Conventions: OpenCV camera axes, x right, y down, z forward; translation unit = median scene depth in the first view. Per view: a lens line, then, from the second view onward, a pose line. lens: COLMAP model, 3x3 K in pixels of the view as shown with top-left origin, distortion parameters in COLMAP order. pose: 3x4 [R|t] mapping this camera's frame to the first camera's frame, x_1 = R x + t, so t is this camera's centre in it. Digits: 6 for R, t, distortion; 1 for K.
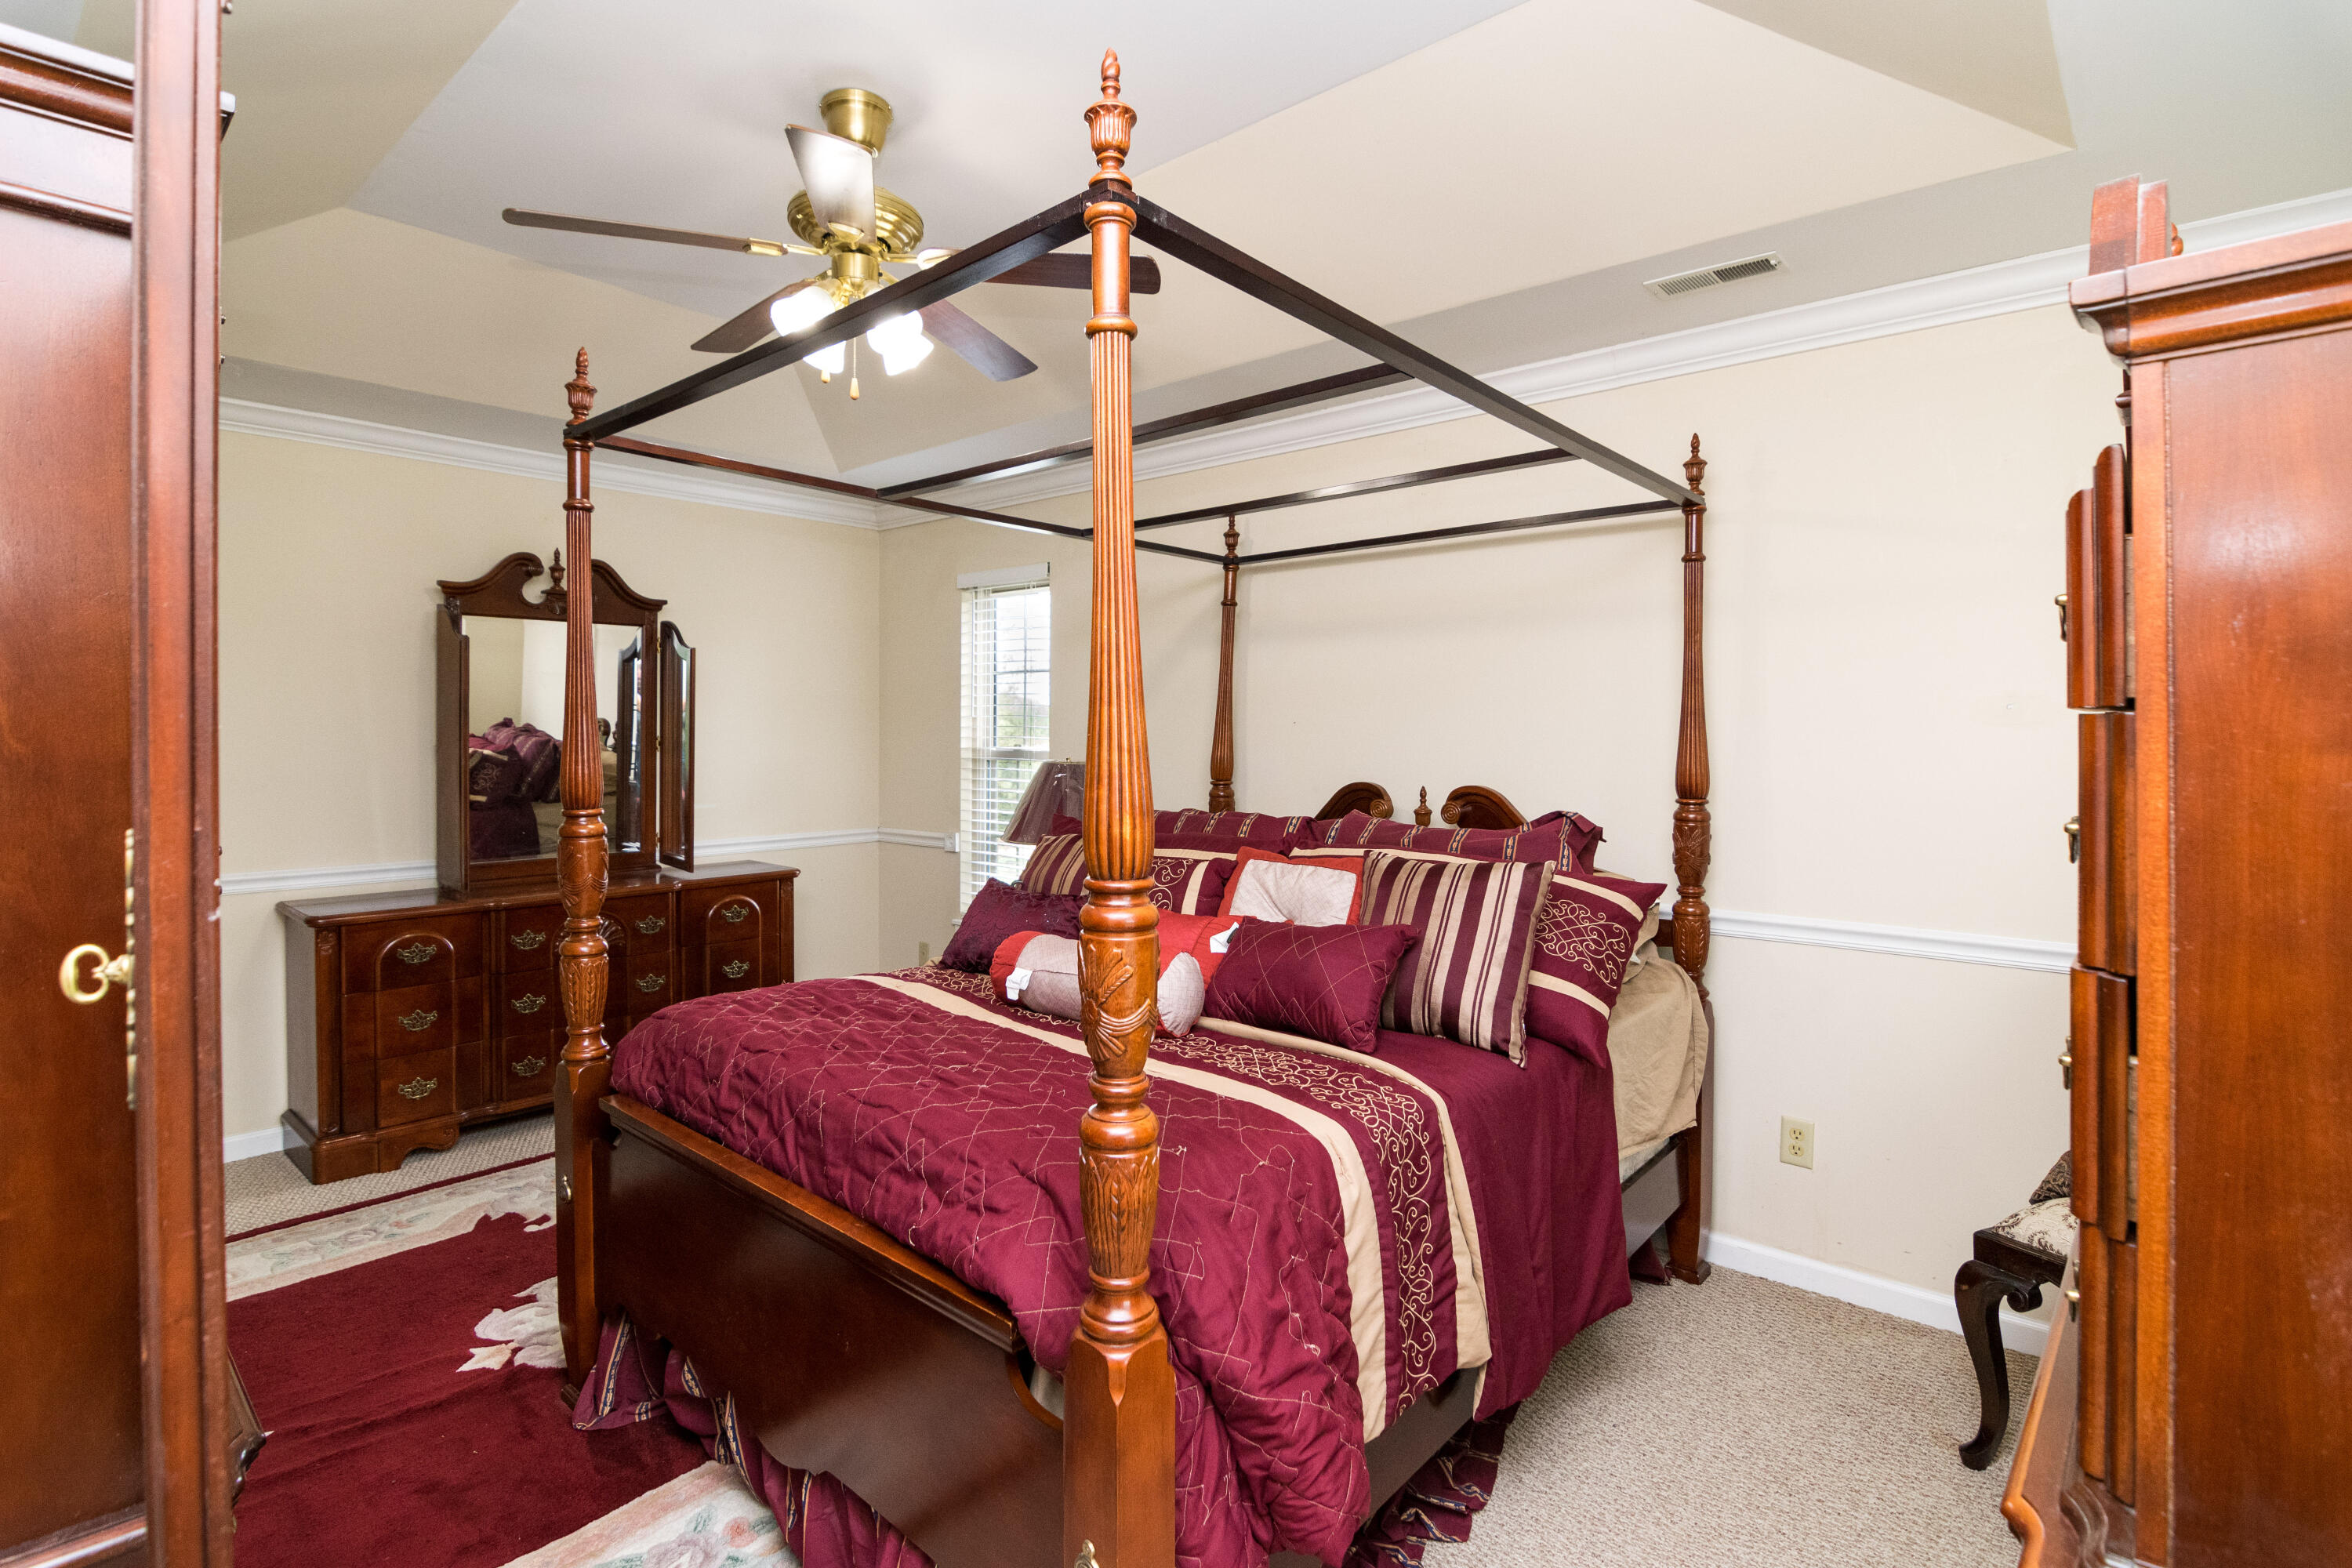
lens RADIAL K [[1146.3, 0, 1170.7], [0, 1146.3, 735.5], [0, 0, 1]] dist [0.000836, 0.000416]
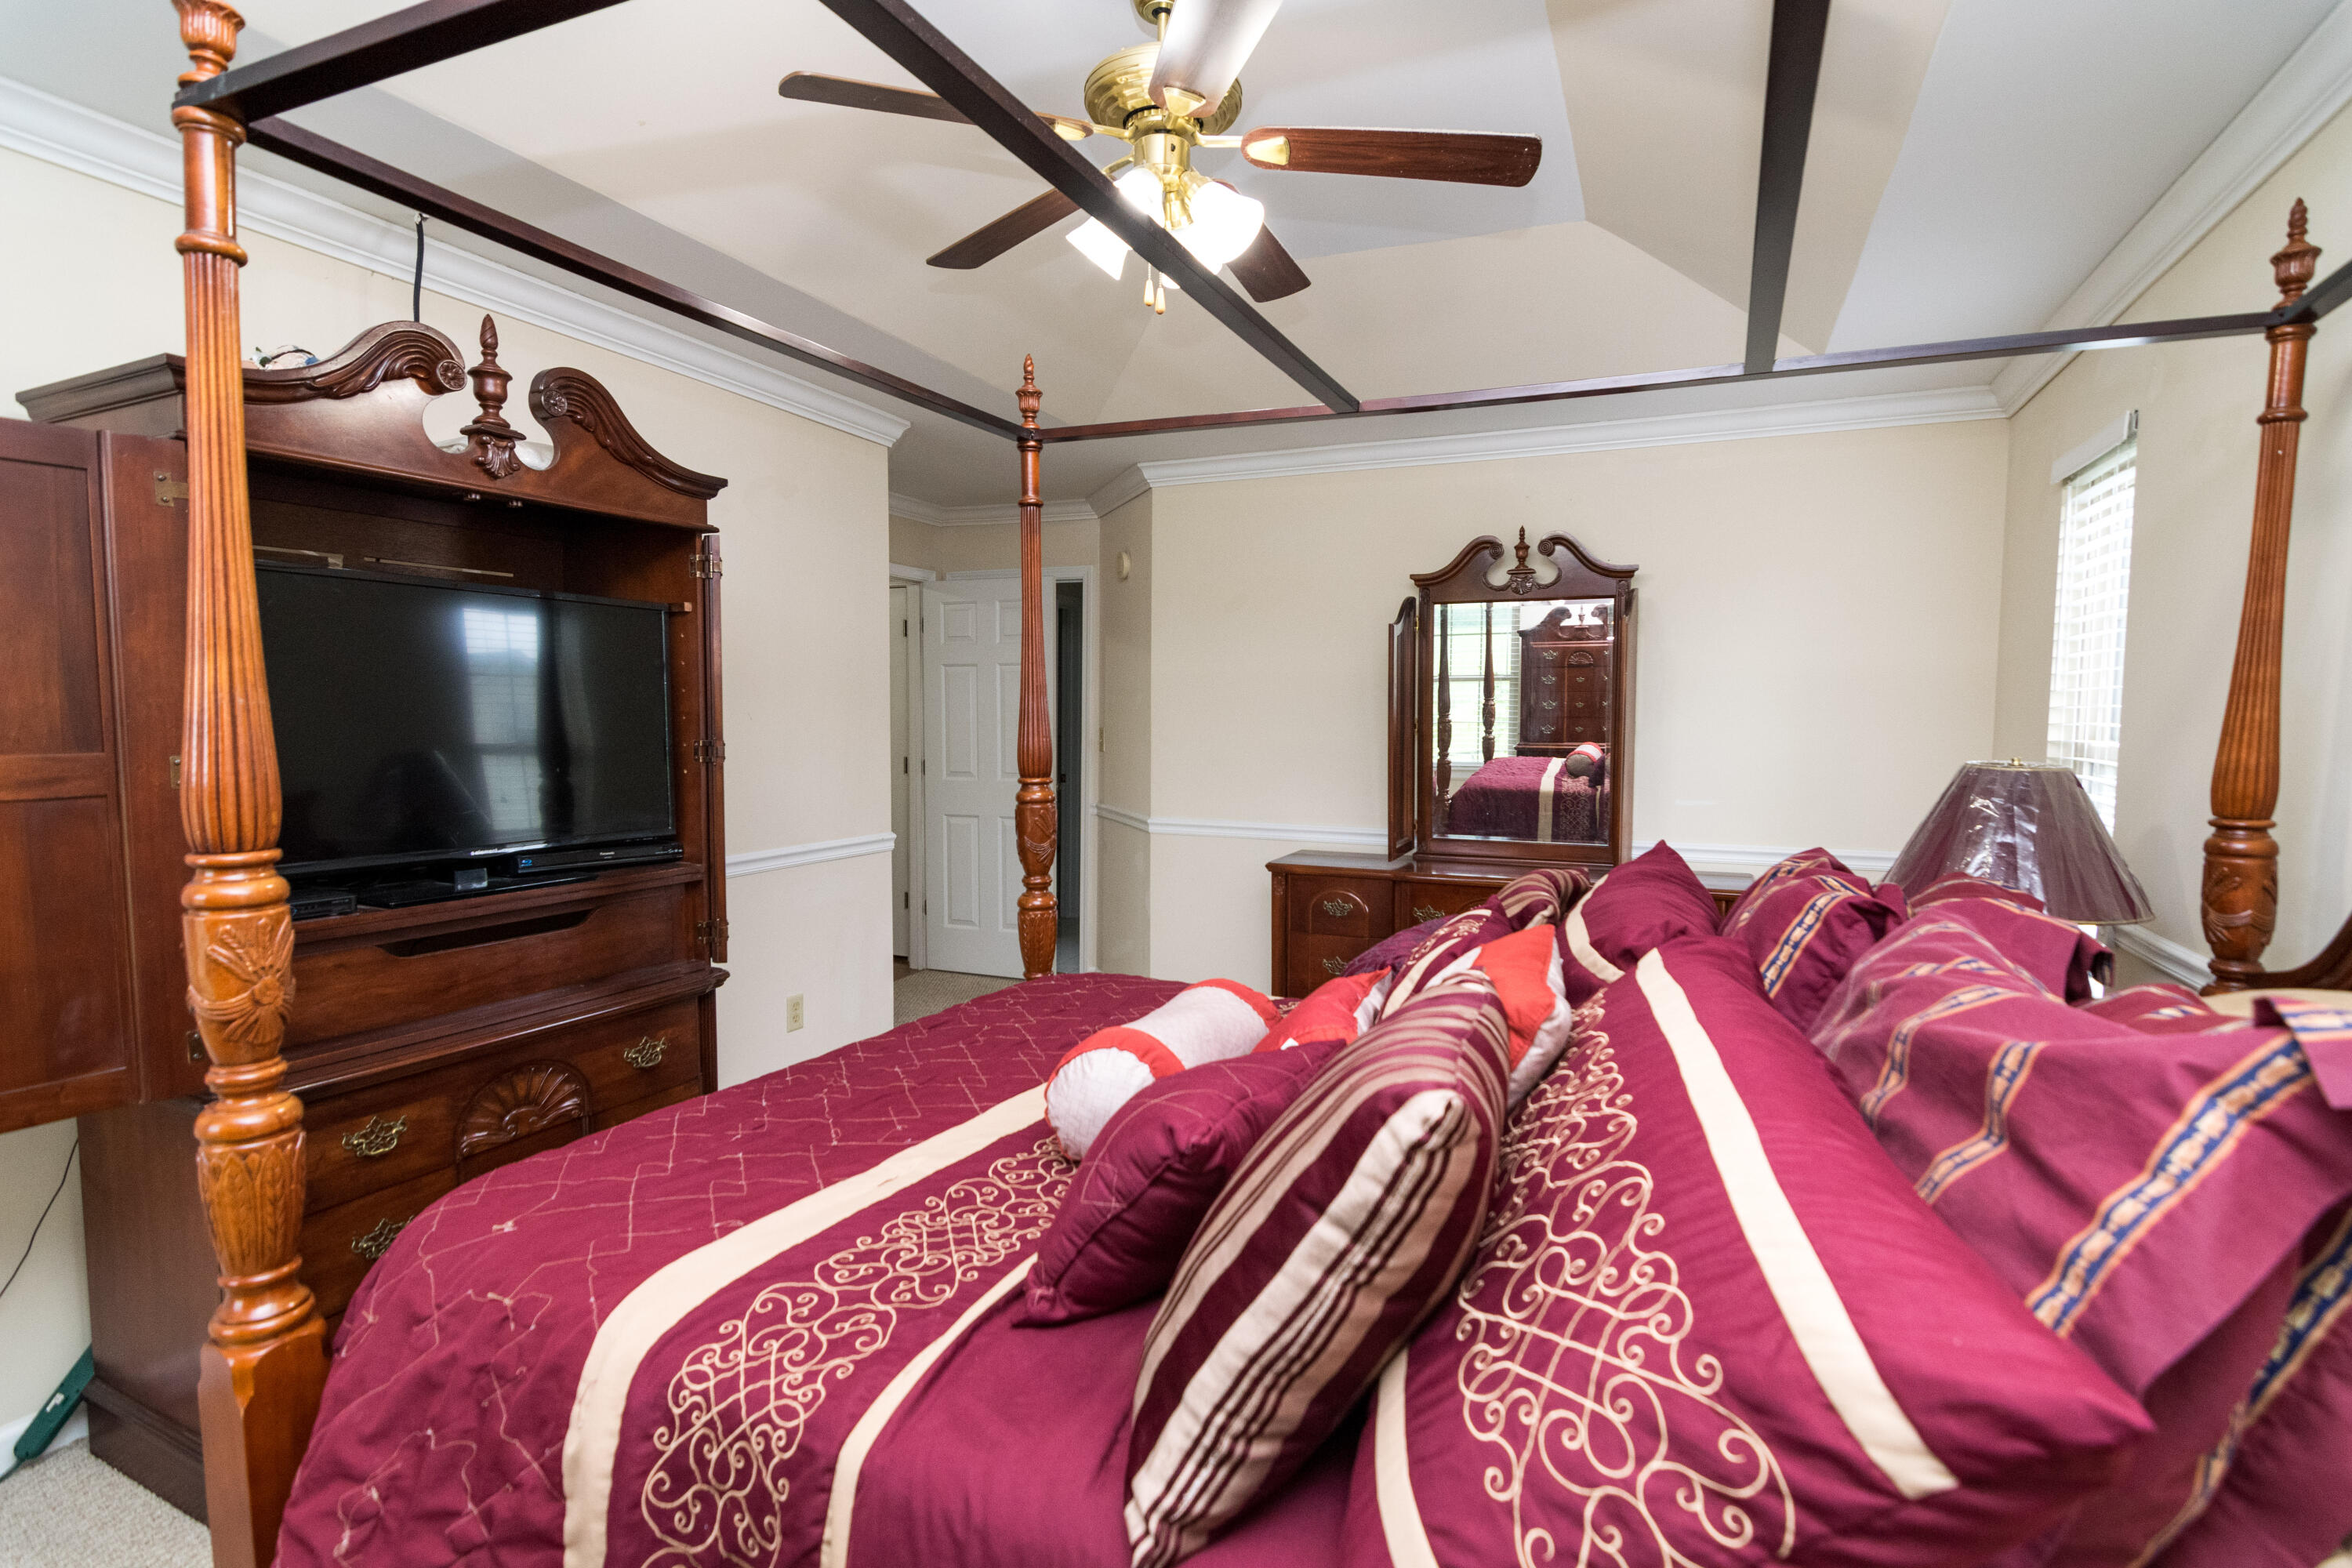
lens RADIAL K [[1146.3, 0, 1170.7], [0, 1146.3, 735.5], [0, 0, 1]] dist [0.000836, 0.000416]
pose [[0.298792, 0.016786, -0.954171, 0.344378], [-0.008417, 0.999853, 0.014954, 0.003760], [0.954281, 0.003563, 0.298889, 0.464708]]
